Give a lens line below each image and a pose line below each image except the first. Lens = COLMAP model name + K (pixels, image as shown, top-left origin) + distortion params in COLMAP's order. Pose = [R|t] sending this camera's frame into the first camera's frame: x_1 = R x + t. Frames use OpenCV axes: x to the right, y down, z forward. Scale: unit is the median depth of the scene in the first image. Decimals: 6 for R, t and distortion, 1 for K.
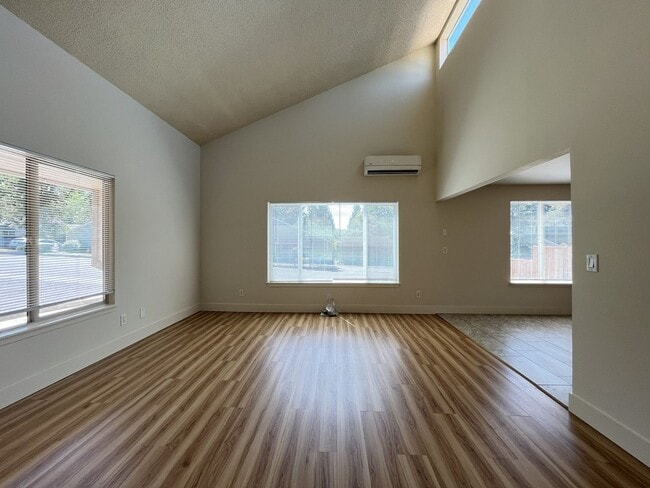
lens RADIAL K [[263.0, 0, 324.8], [0, 263.0, 243.0], [0, 0, 1]] dist [-0.002243, -0.000290]
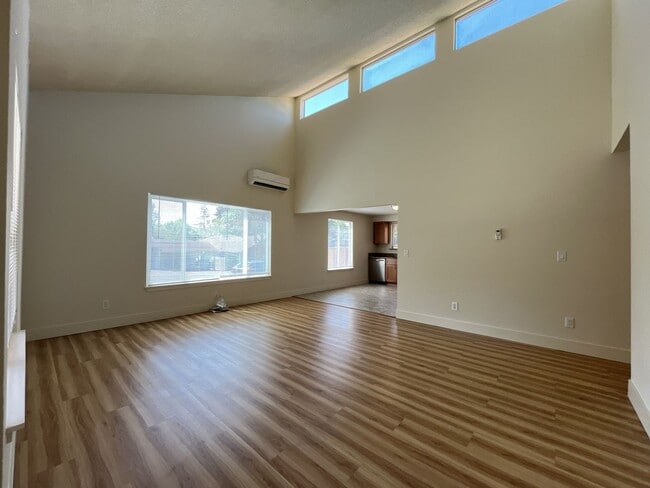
lens RADIAL K [[263.0, 0, 324.5], [0, 263.0, 242.5], [0, 0, 1]] dist [-0.002243, -0.000290]
pose [[0.628261, 0.023004, 0.777662, -0.556034], [-0.015156, 0.999735, -0.017329, 0.013341], [-0.777855, -0.000899, 0.628443, 0.019381]]
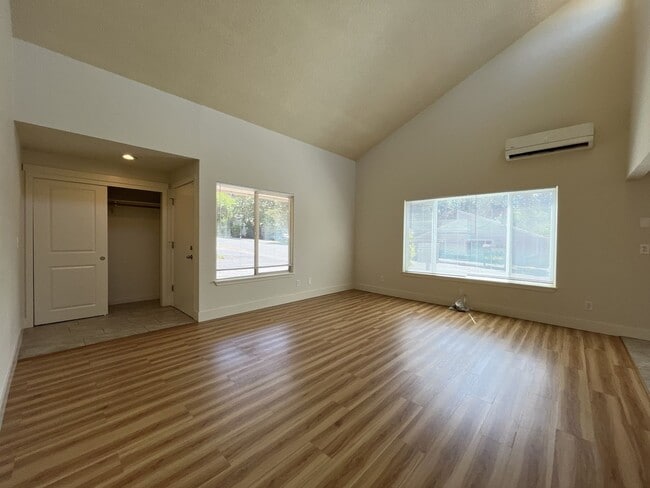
lens RADIAL K [[263.0, 0, 324.9], [0, 263.0, 242.4], [0, 0, 1]] dist [-0.002243, -0.000290]
pose [[0.755242, 0.020746, -0.655118, 0.284911], [-0.013645, 0.999780, 0.015930, 0.011664], [0.655304, -0.003092, 0.755359, -0.075402]]
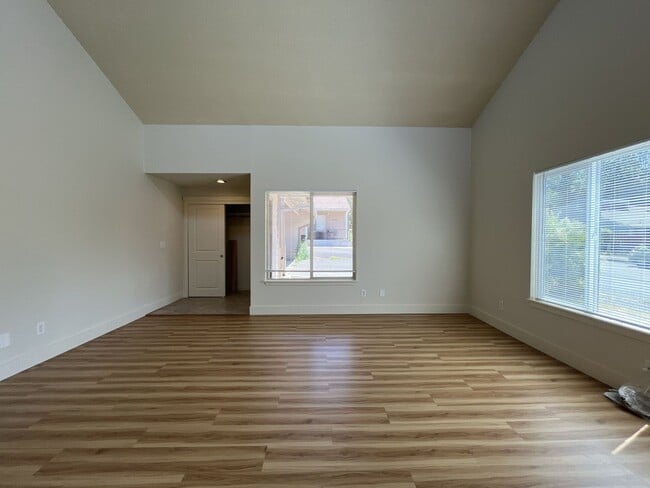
lens RADIAL K [[263.0, 0, 323.4], [0, 263.0, 242.9], [0, 0, 1]] dist [-0.002243, -0.000290]
pose [[0.066853, 0.017828, -0.997604, 0.408654], [-0.001176, 0.999841, 0.017789, 0.003869], [0.997762, -0.000016, 0.066864, 0.489828]]
